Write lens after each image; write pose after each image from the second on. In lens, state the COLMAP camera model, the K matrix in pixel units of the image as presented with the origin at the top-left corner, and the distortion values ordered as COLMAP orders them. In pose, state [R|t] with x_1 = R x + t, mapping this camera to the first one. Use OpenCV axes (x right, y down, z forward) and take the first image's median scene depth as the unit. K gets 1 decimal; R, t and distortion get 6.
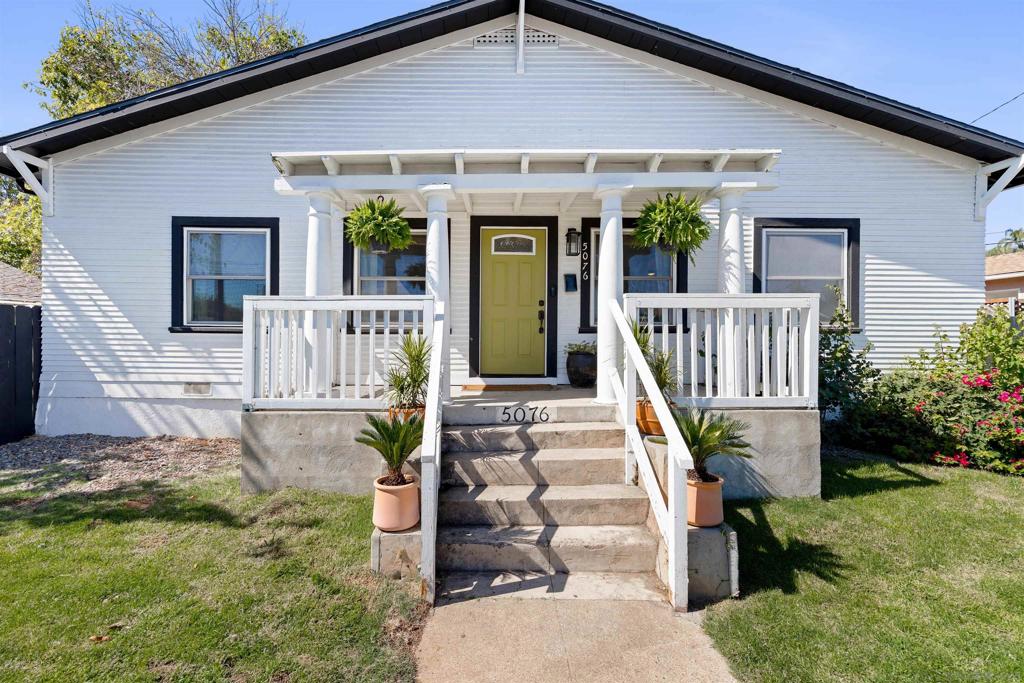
lens RADIAL K [[420.2, 0, 511.5], [0, 420.2, 334.7], [0, 0, 1]] dist [0.002272, -0.000044]
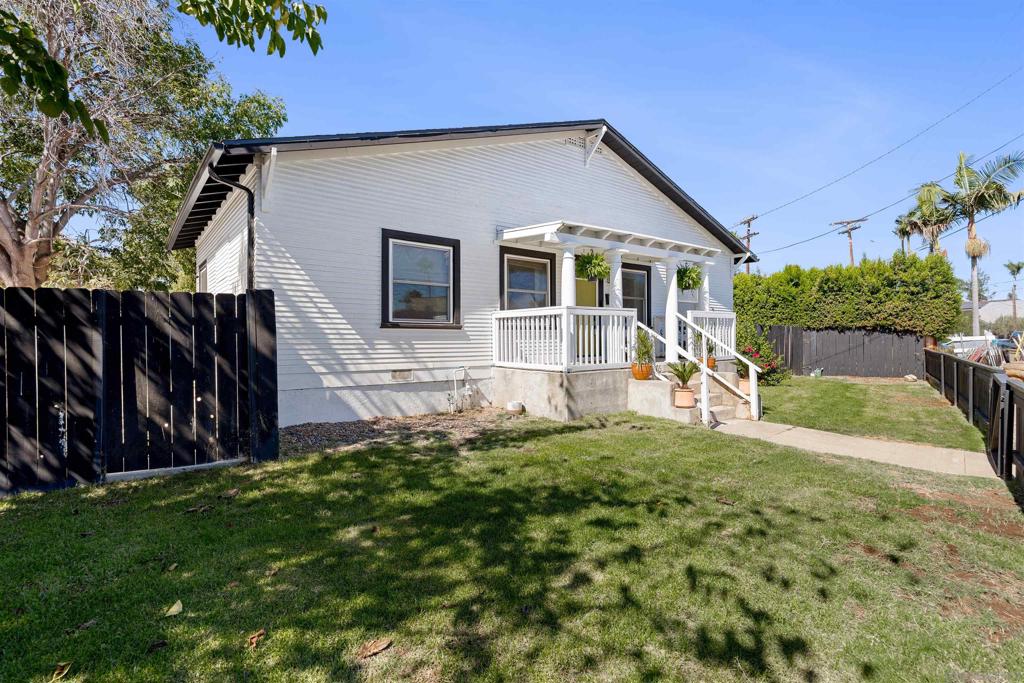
lens RADIAL K [[491.0, 0, 513.1], [0, 491.0, 343.3], [0, 0, 1]] dist [-0.000342, -0.000007]
pose [[0.783755, -0.013025, 0.620933, -1.363521], [0.006627, 0.999899, 0.012610, 0.022454], [-0.621035, -0.005768, 0.783762, -0.289276]]
